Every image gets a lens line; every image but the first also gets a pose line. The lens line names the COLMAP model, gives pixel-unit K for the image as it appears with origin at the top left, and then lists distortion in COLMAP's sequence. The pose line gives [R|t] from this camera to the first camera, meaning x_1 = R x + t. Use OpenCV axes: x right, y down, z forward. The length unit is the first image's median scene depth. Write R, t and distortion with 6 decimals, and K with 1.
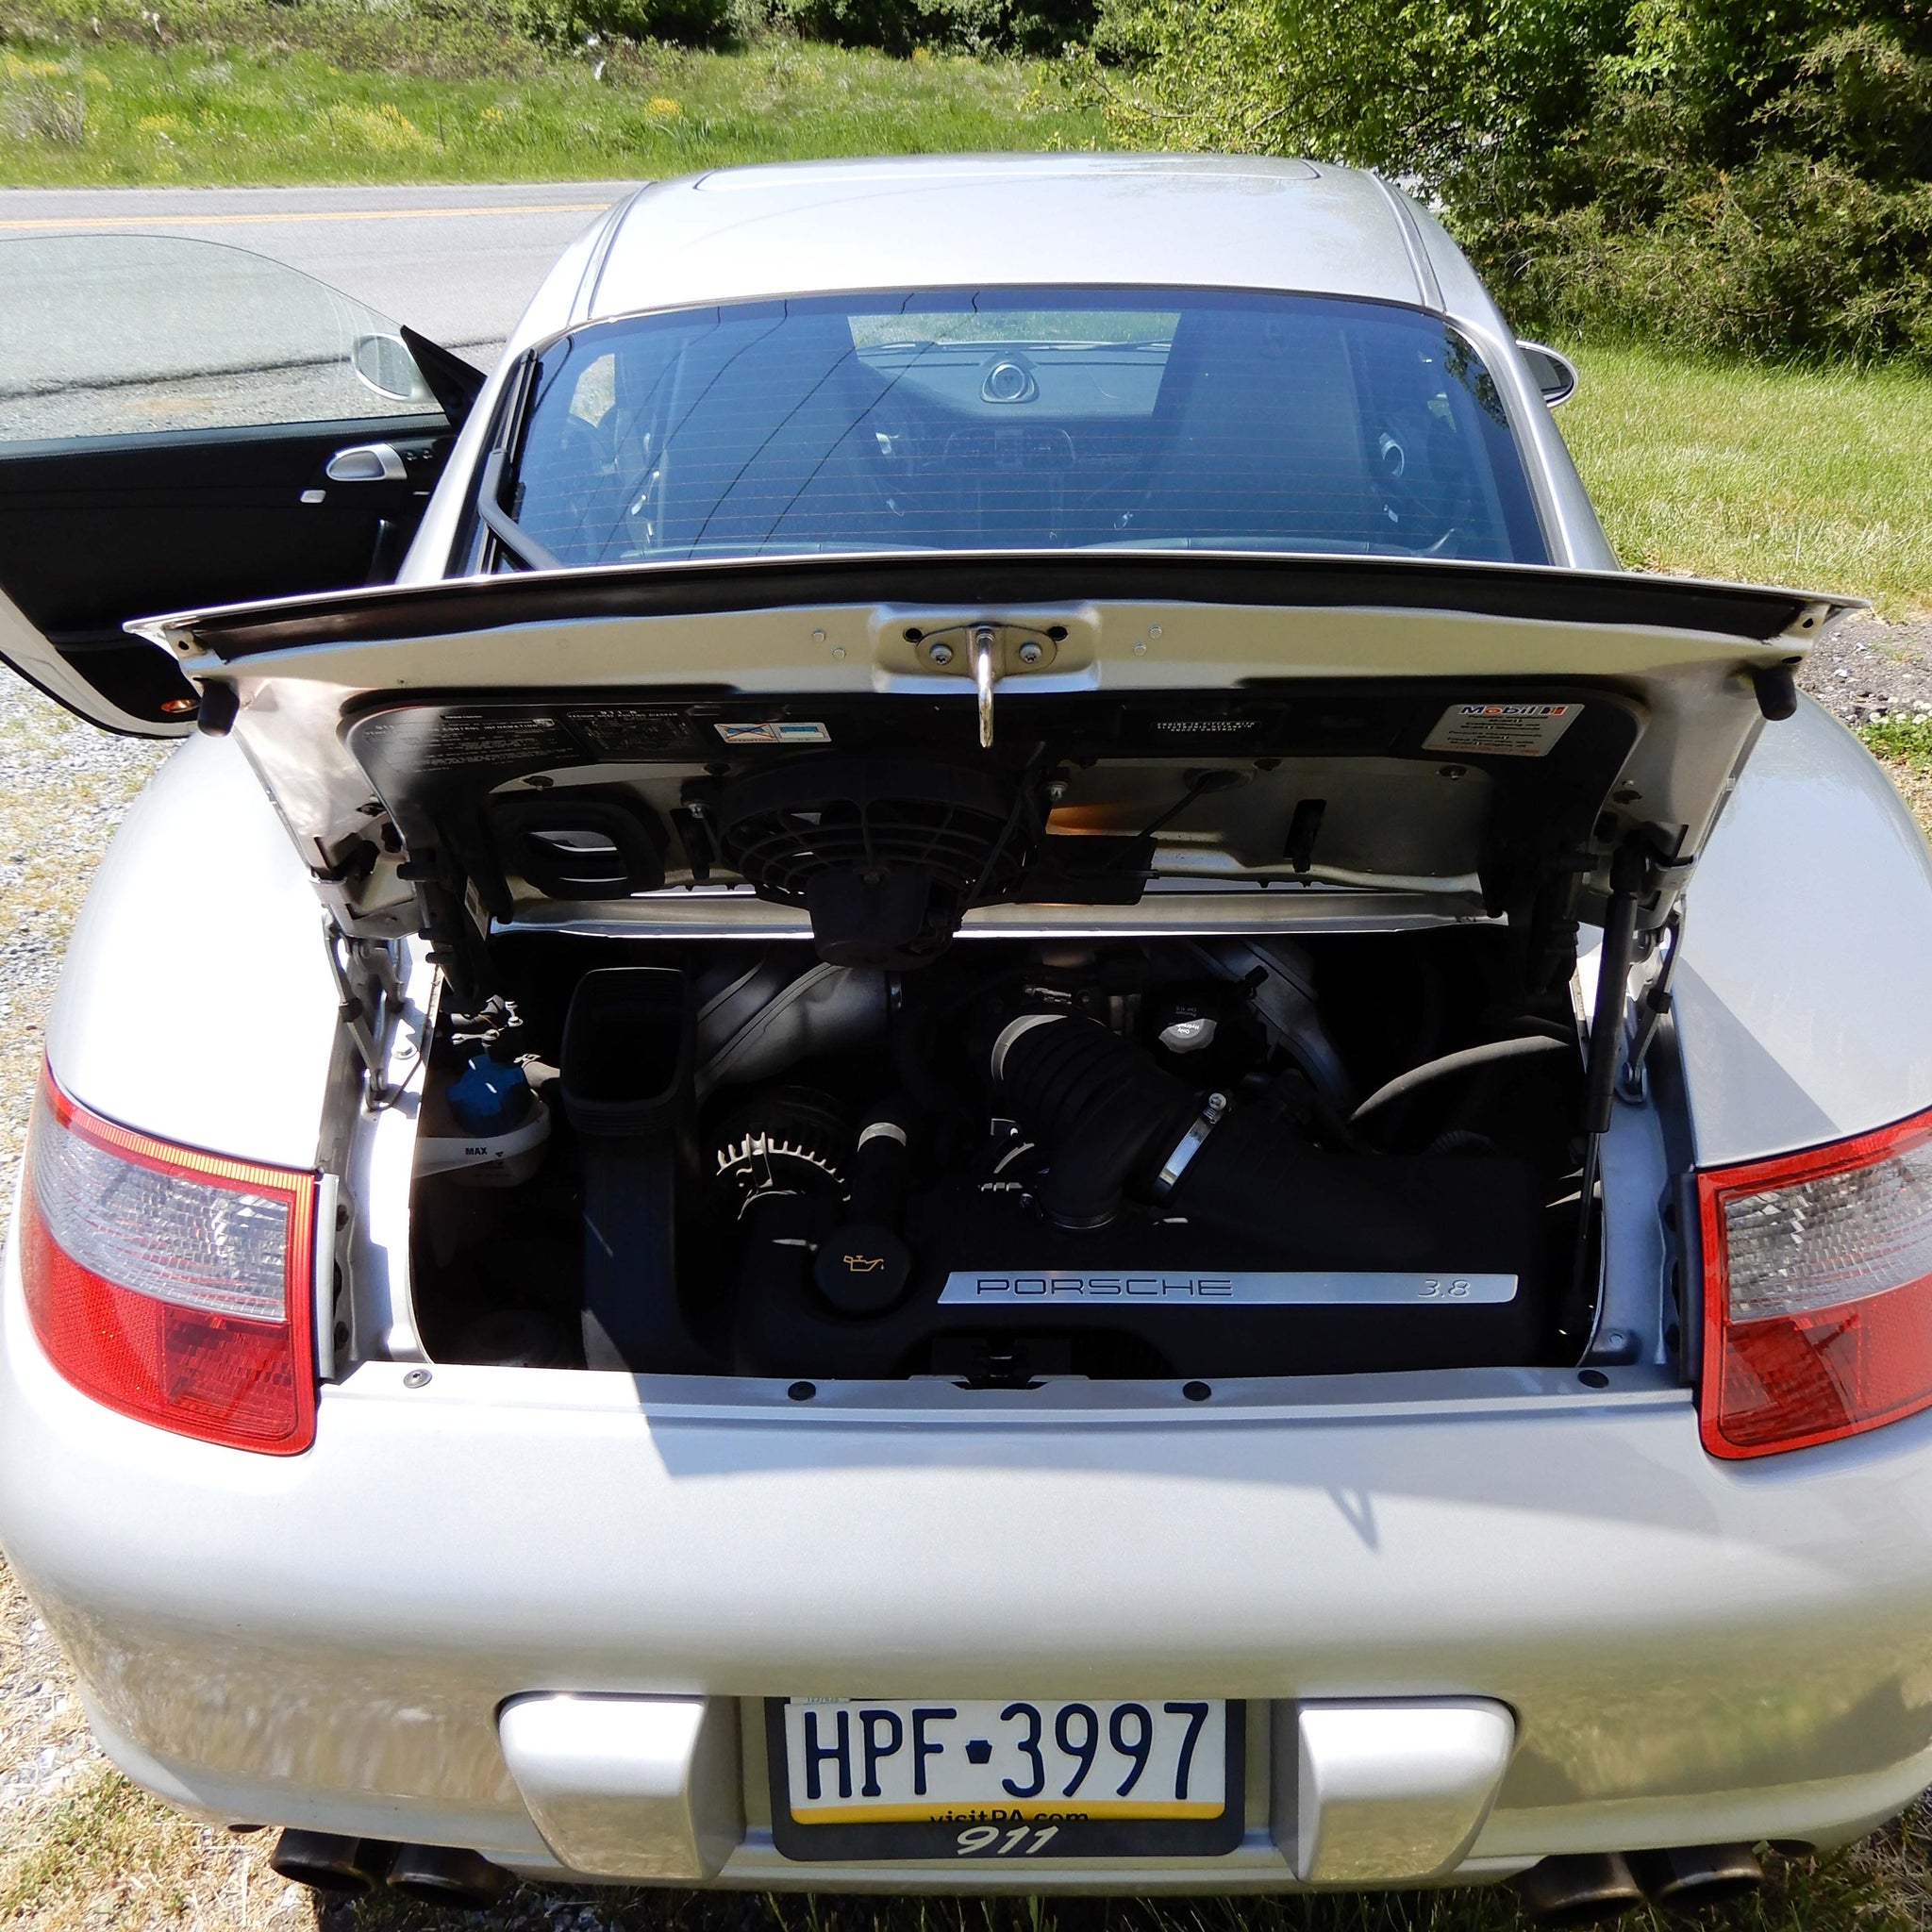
lens RADIAL K [[1812.1, 0, 966.0], [0, 1812.1, 966.0], [0, 0, 1]] dist [0.090990, -0.032914]
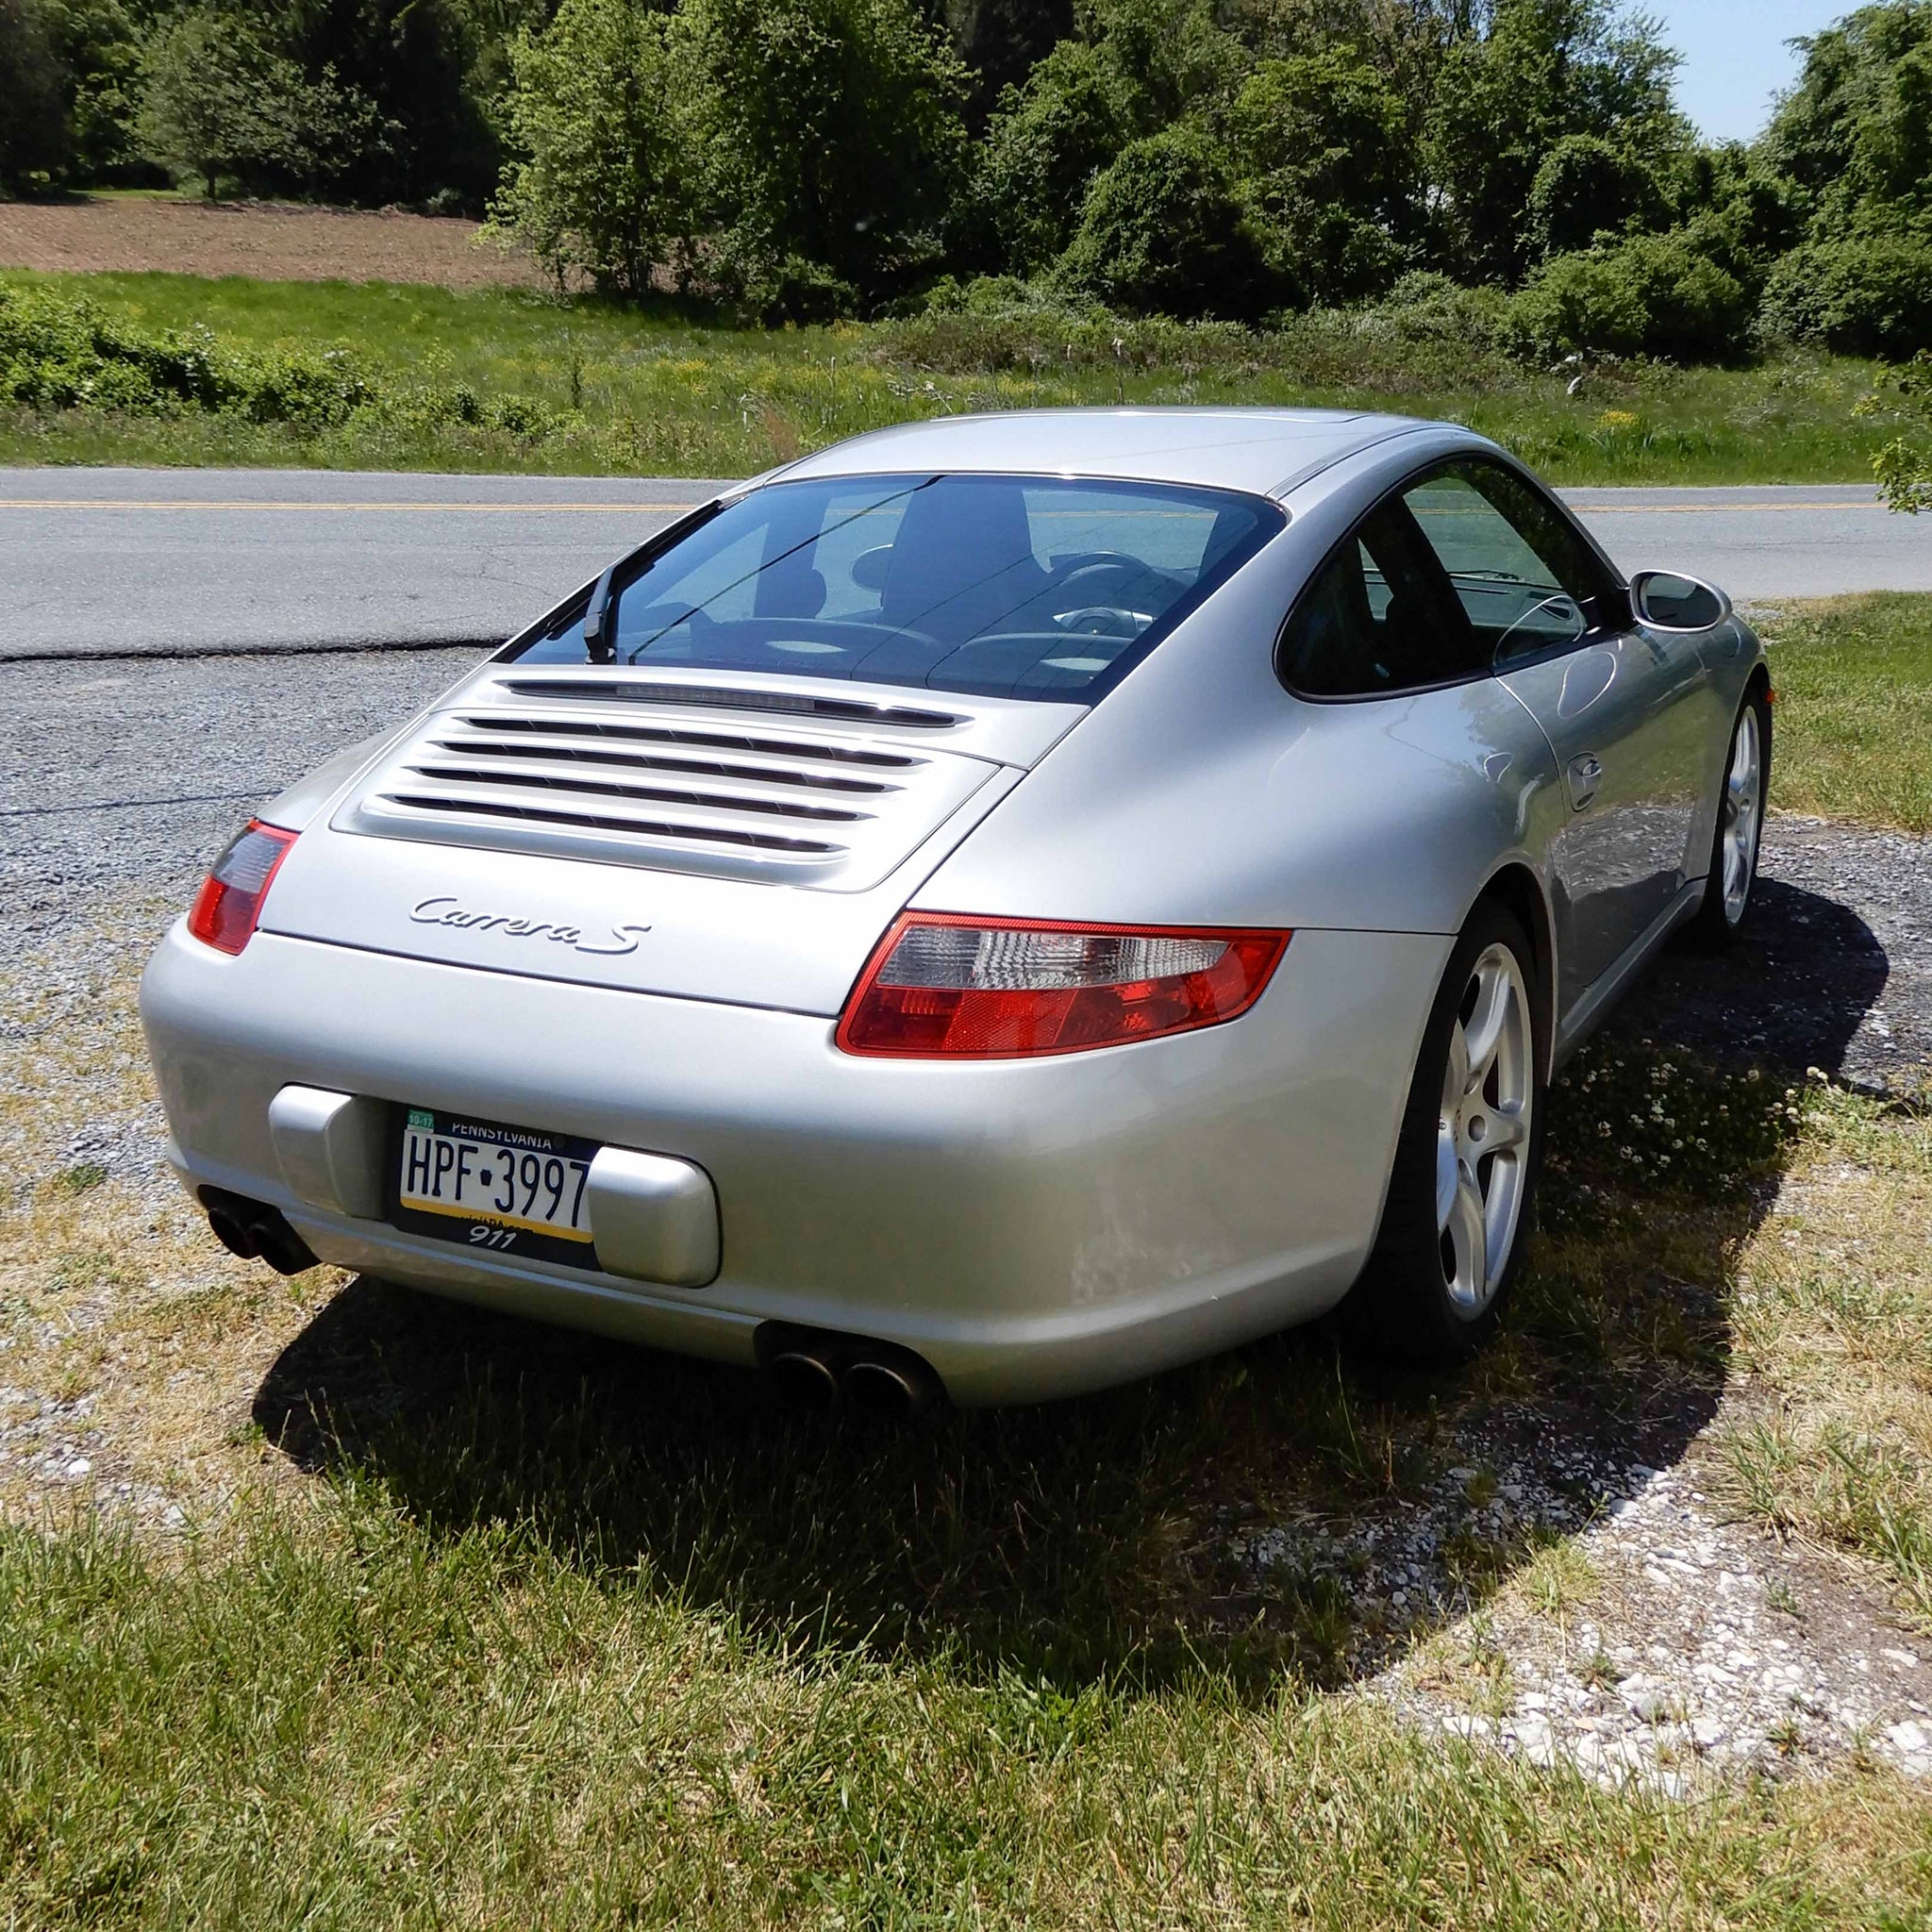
lens RADIAL K [[2181.2, 0, 964.7], [0, 2181.2, 753.1], [0, 0, 1]] dist [0.094628, -0.023683]
pose [[0.889543, 0.088322, -0.448233, 0.158541], [-0.211142, 0.949543, -0.231920, 0.051144], [0.405133, 0.300943, 0.863308, -0.092081]]
